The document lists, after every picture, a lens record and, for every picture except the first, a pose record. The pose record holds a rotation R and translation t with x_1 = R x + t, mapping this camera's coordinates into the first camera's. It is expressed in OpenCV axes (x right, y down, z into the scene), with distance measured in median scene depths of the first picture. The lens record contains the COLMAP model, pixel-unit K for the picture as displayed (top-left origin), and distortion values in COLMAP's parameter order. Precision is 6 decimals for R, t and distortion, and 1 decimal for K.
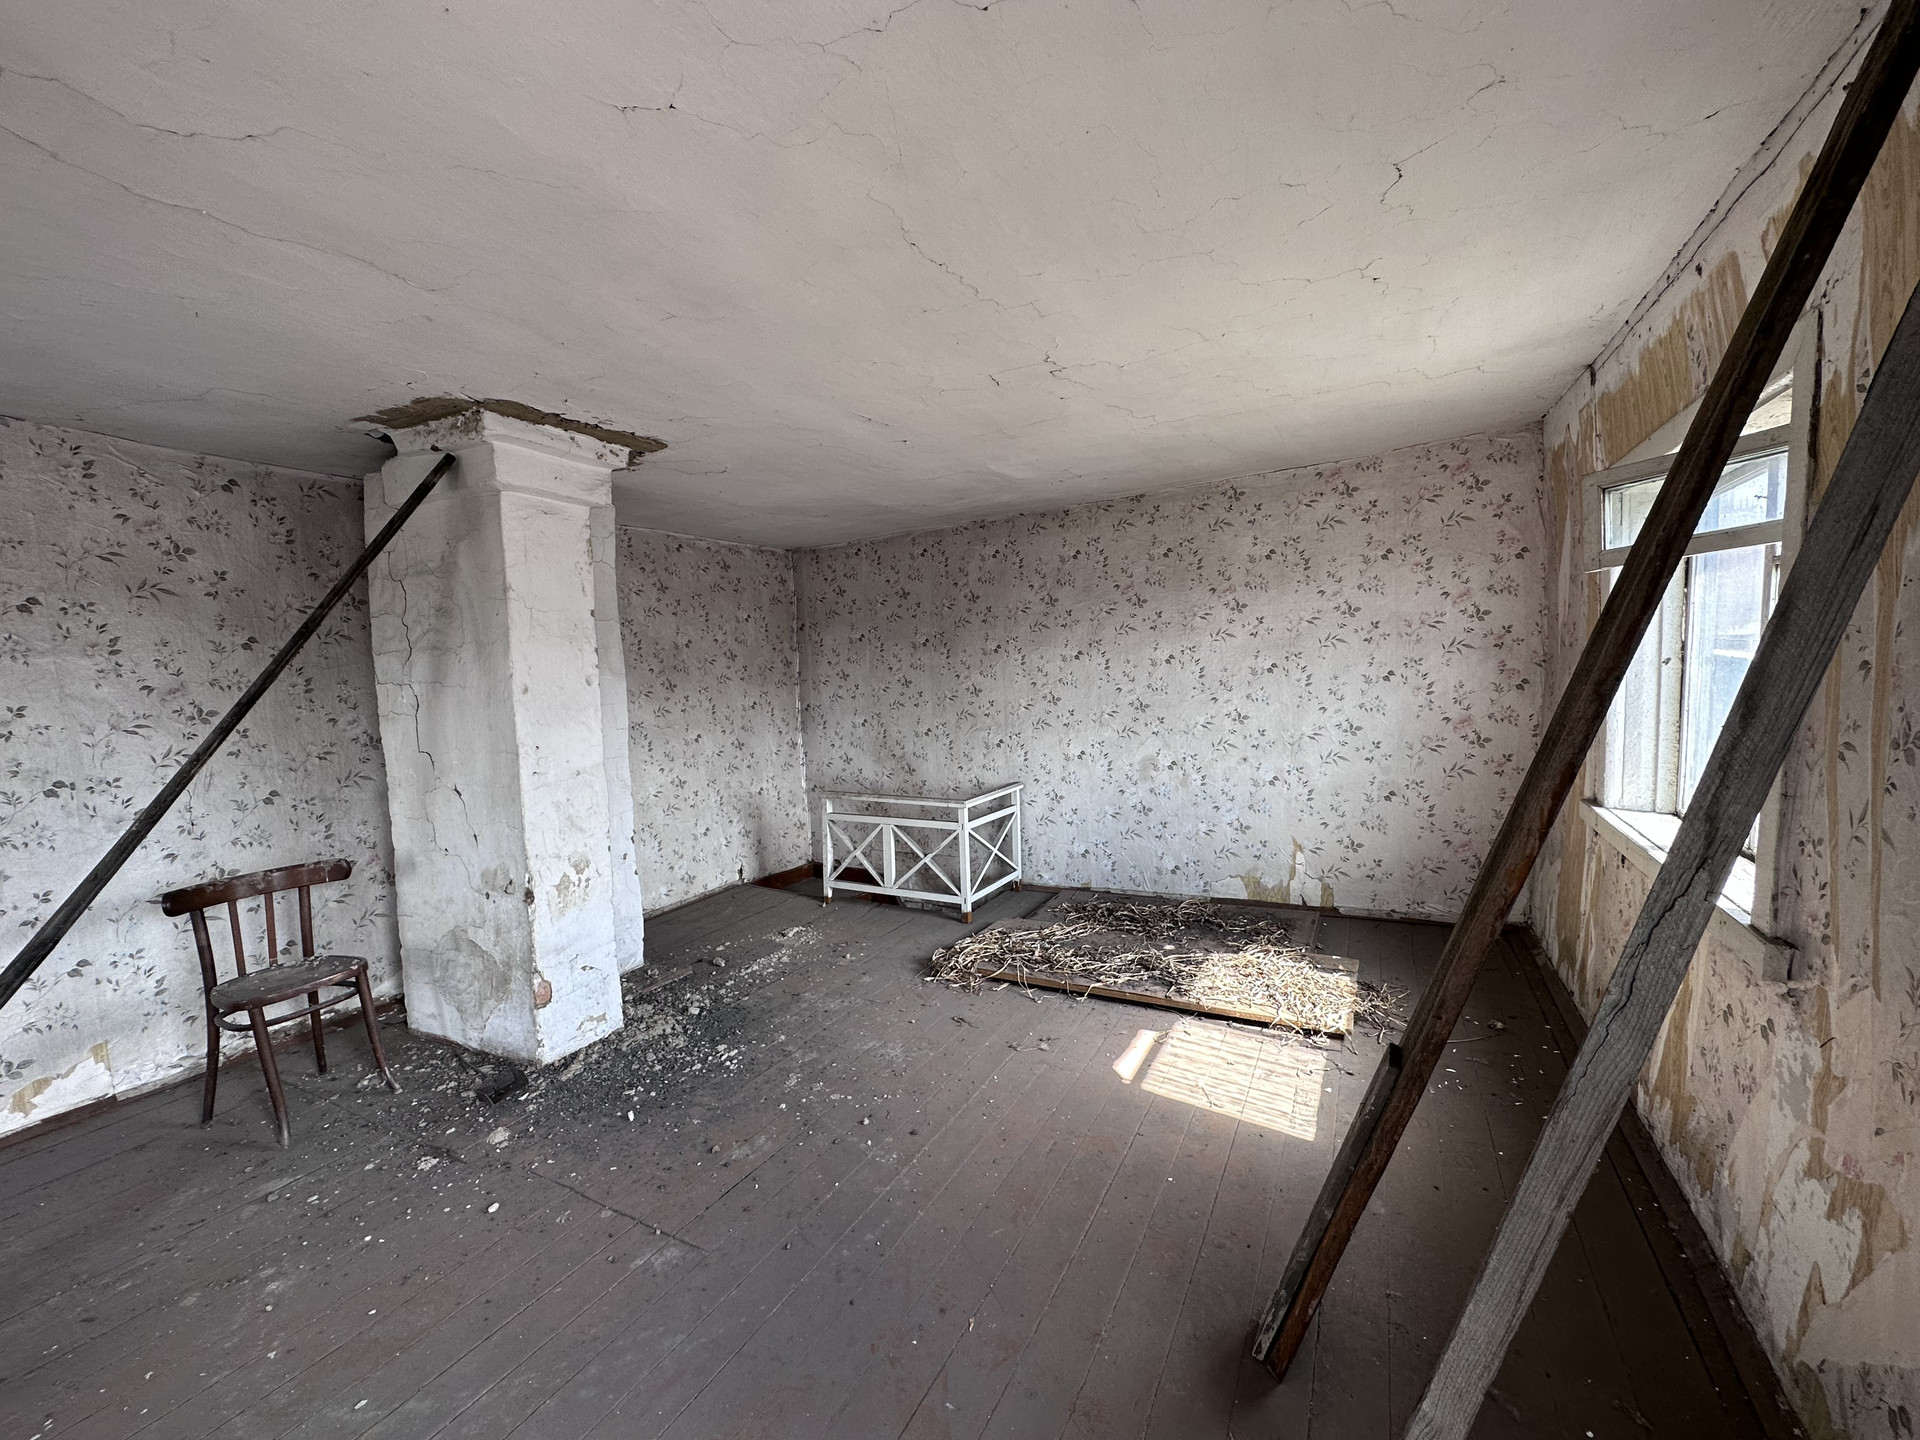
lens RADIAL K [[763.2, 0, 962.1], [0, 763.2, 730.4], [0, 0, 1]] dist [-0.003054, 0.000815]
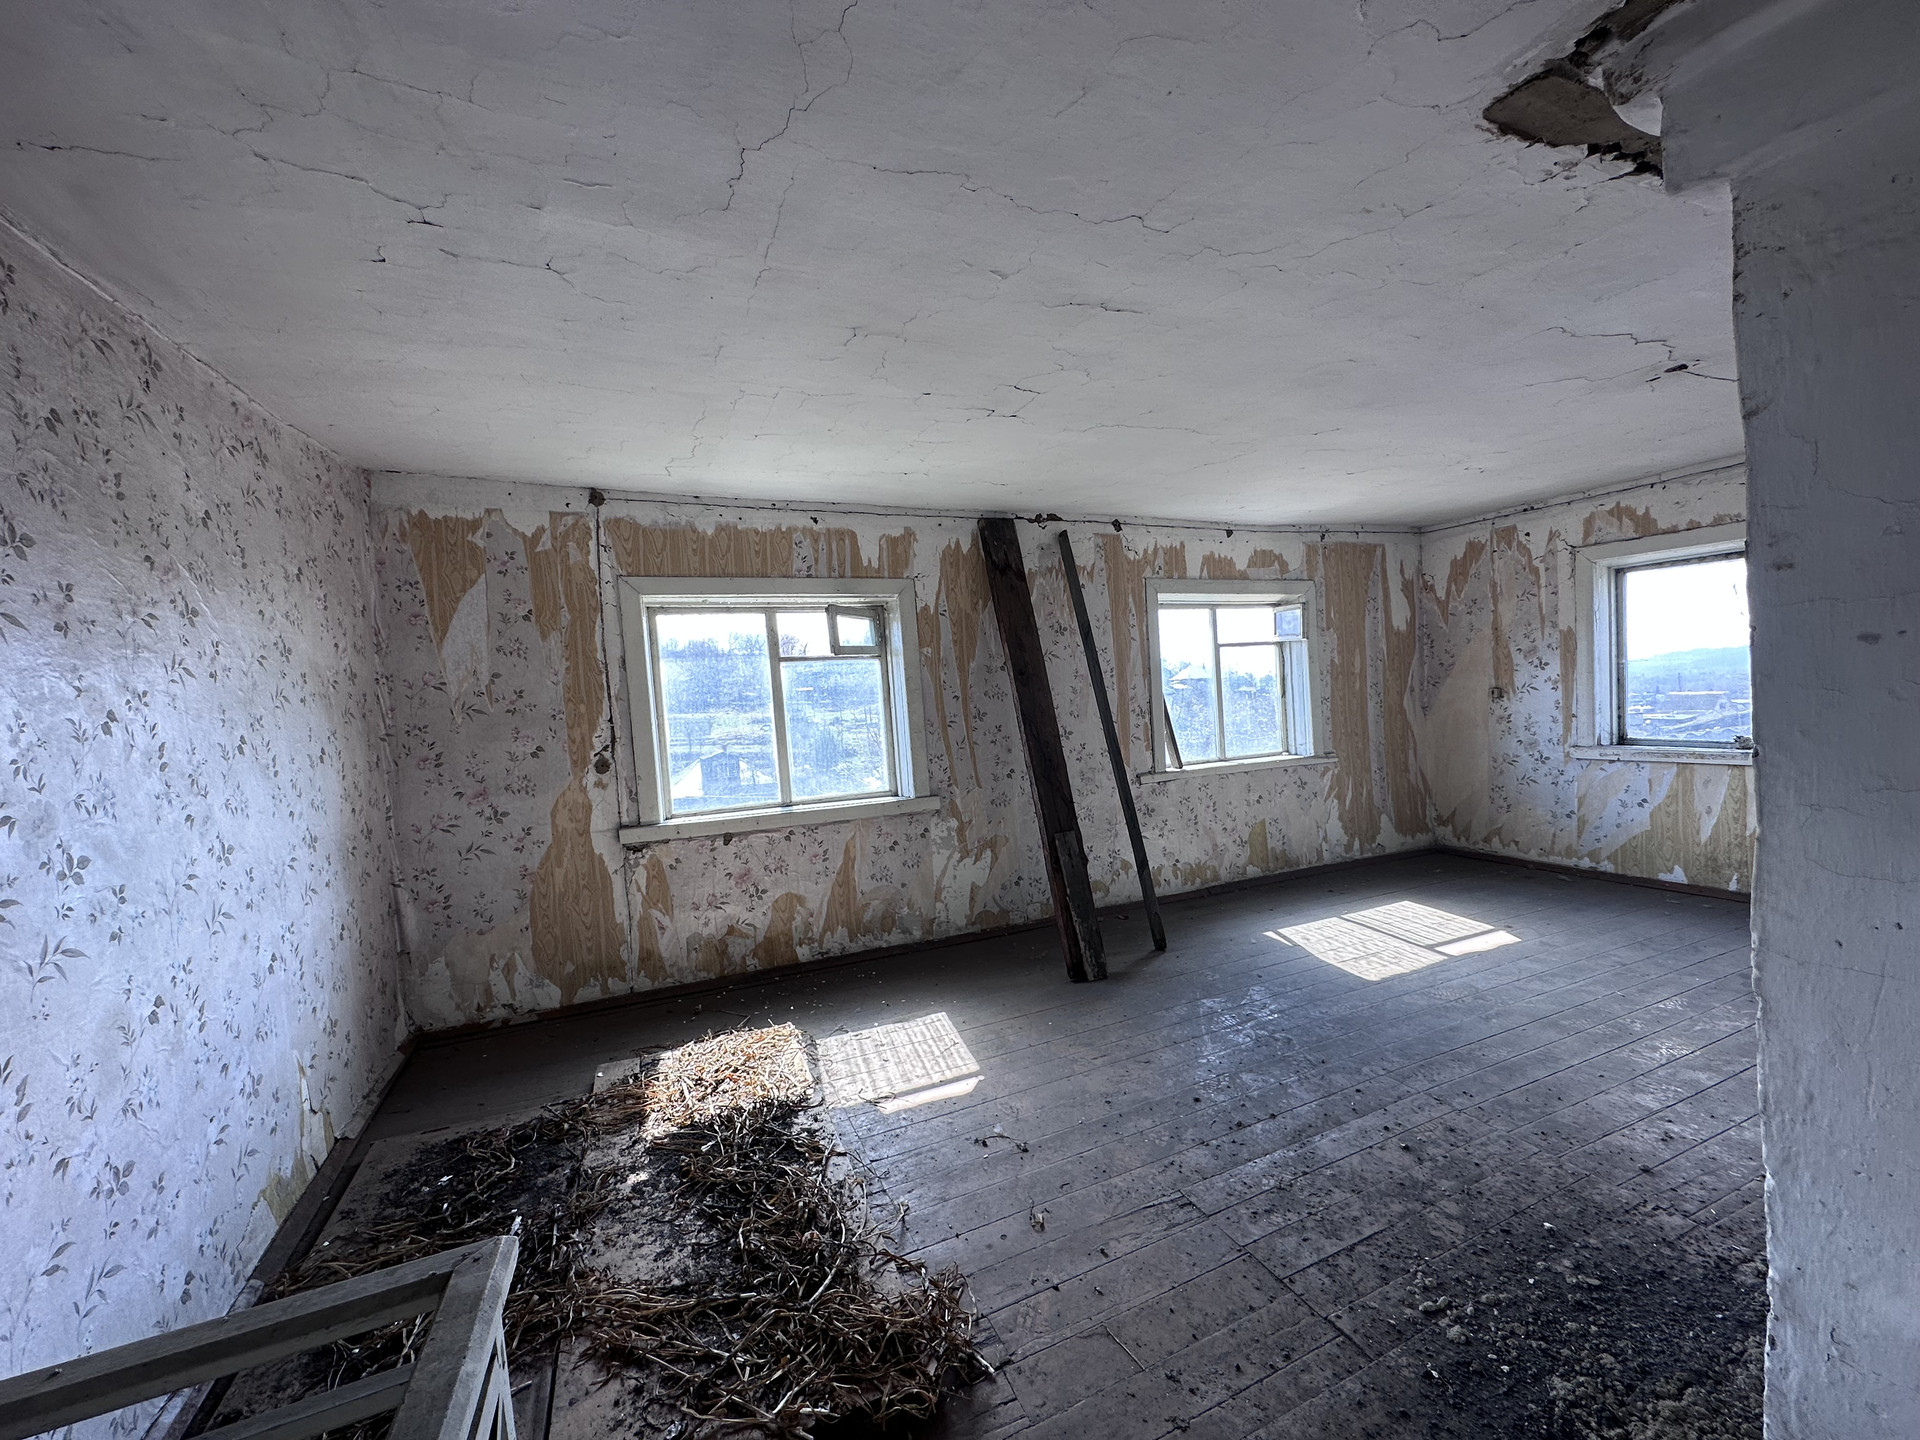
lens RADIAL K [[763.2, 0, 956.7], [0, 763.2, 719.9], [0, 0, 1]] dist [-0.003054, 0.000815]
pose [[-0.783676, 0.066737, 0.617574, -0.266744], [0.138569, 0.987941, 0.069077, -0.065699], [-0.605517, 0.139711, -0.783473, 1.063025]]
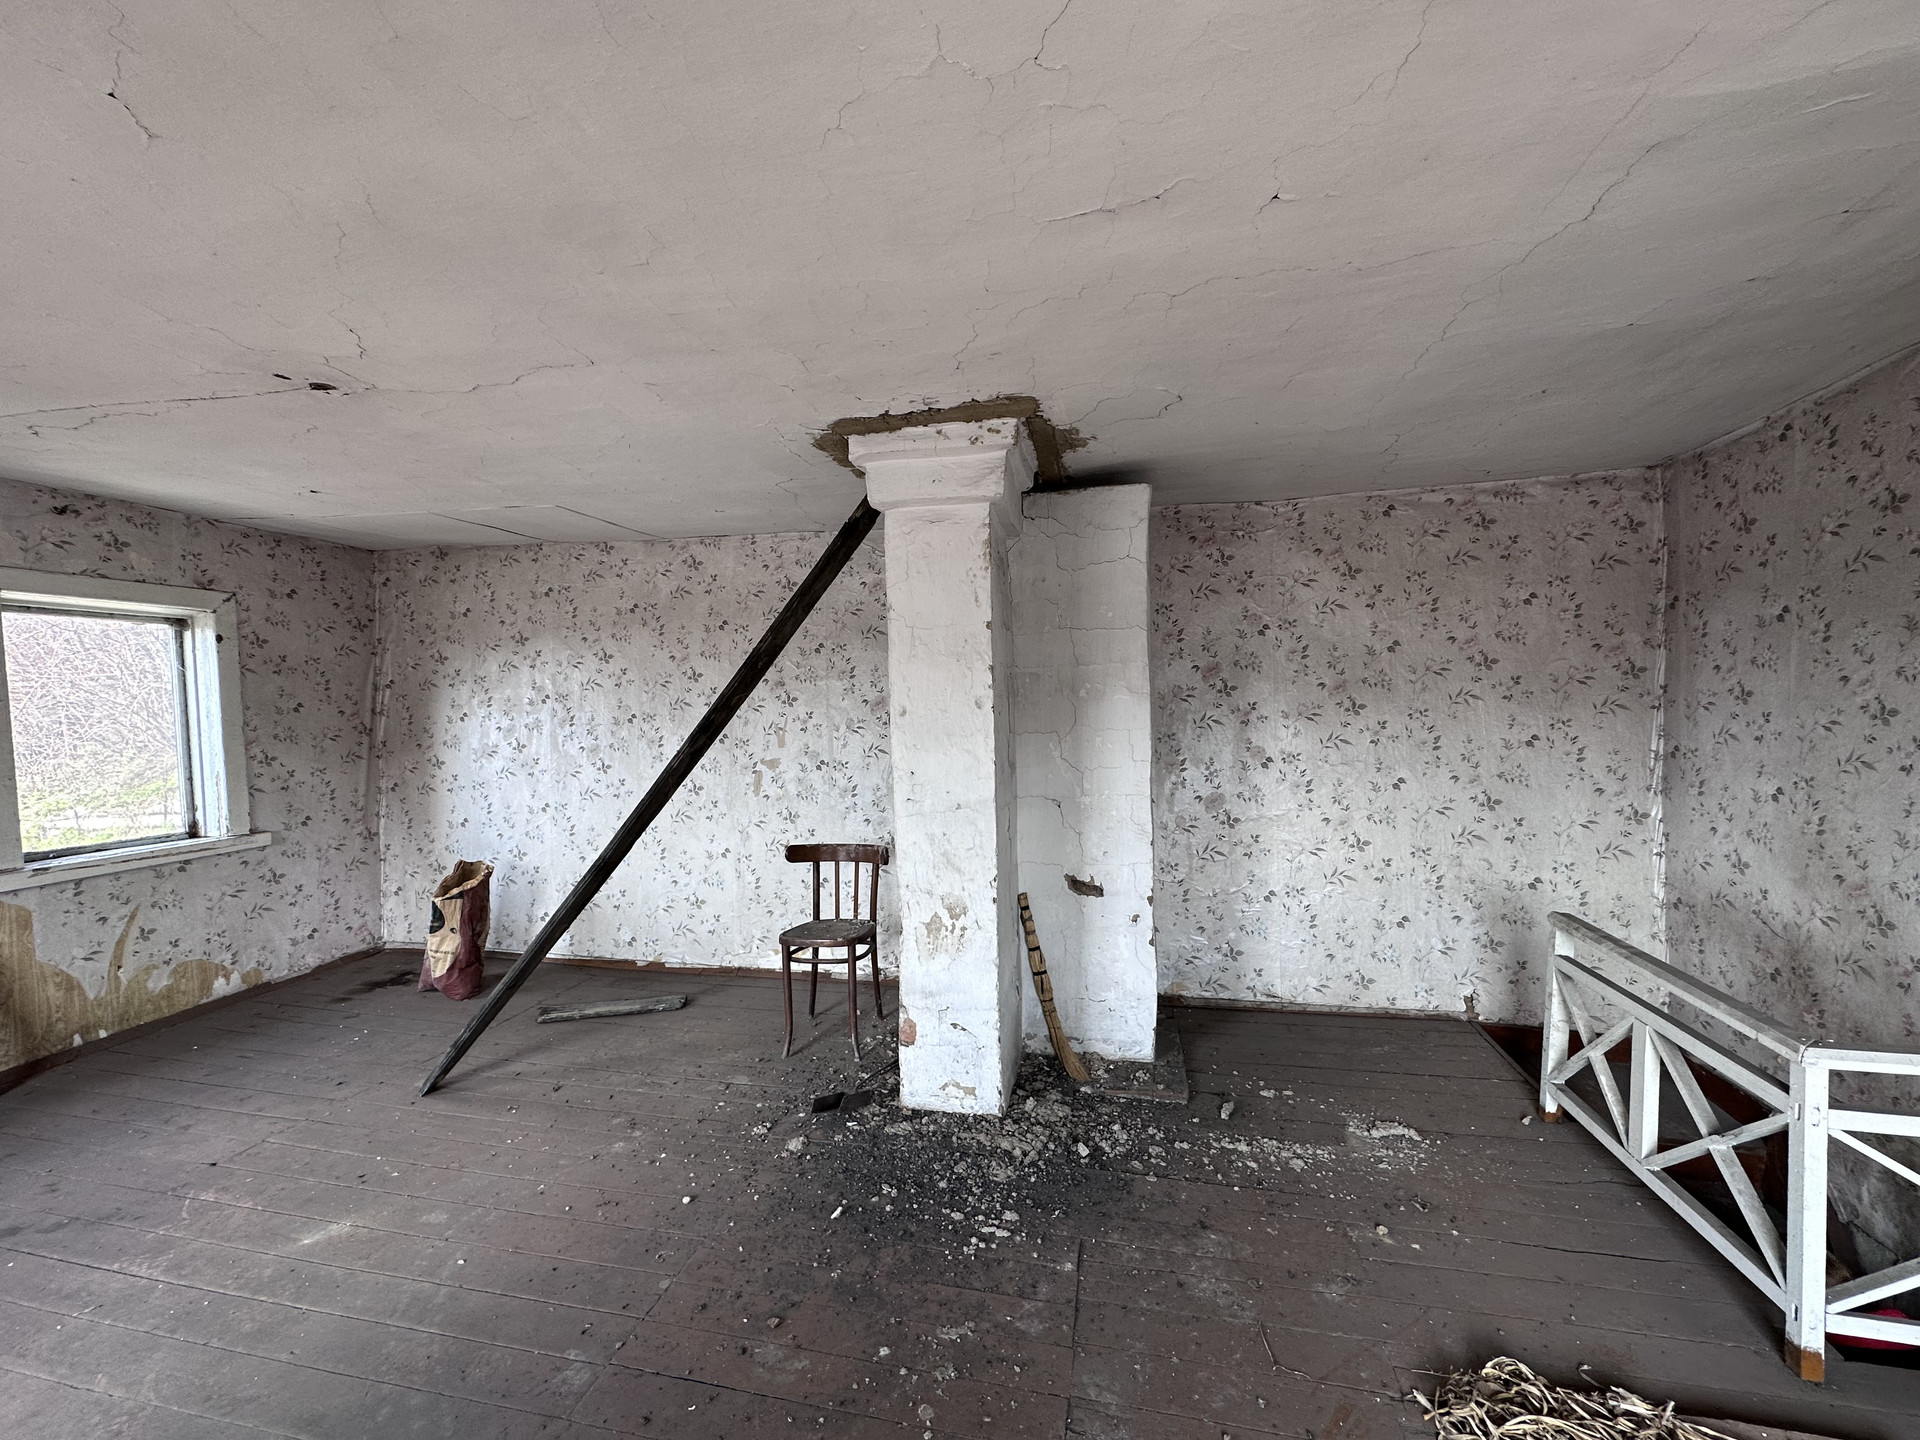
lens RADIAL K [[763.2, 0, 964.3], [0, 763.2, 725.0], [0, 0, 1]] dist [-0.003054, 0.000815]
pose [[0.281167, 0.052076, -0.958245, 0.228869], [-0.065608, 0.997233, 0.034944, -0.046518], [0.957413, 0.053043, 0.283806, 0.494284]]
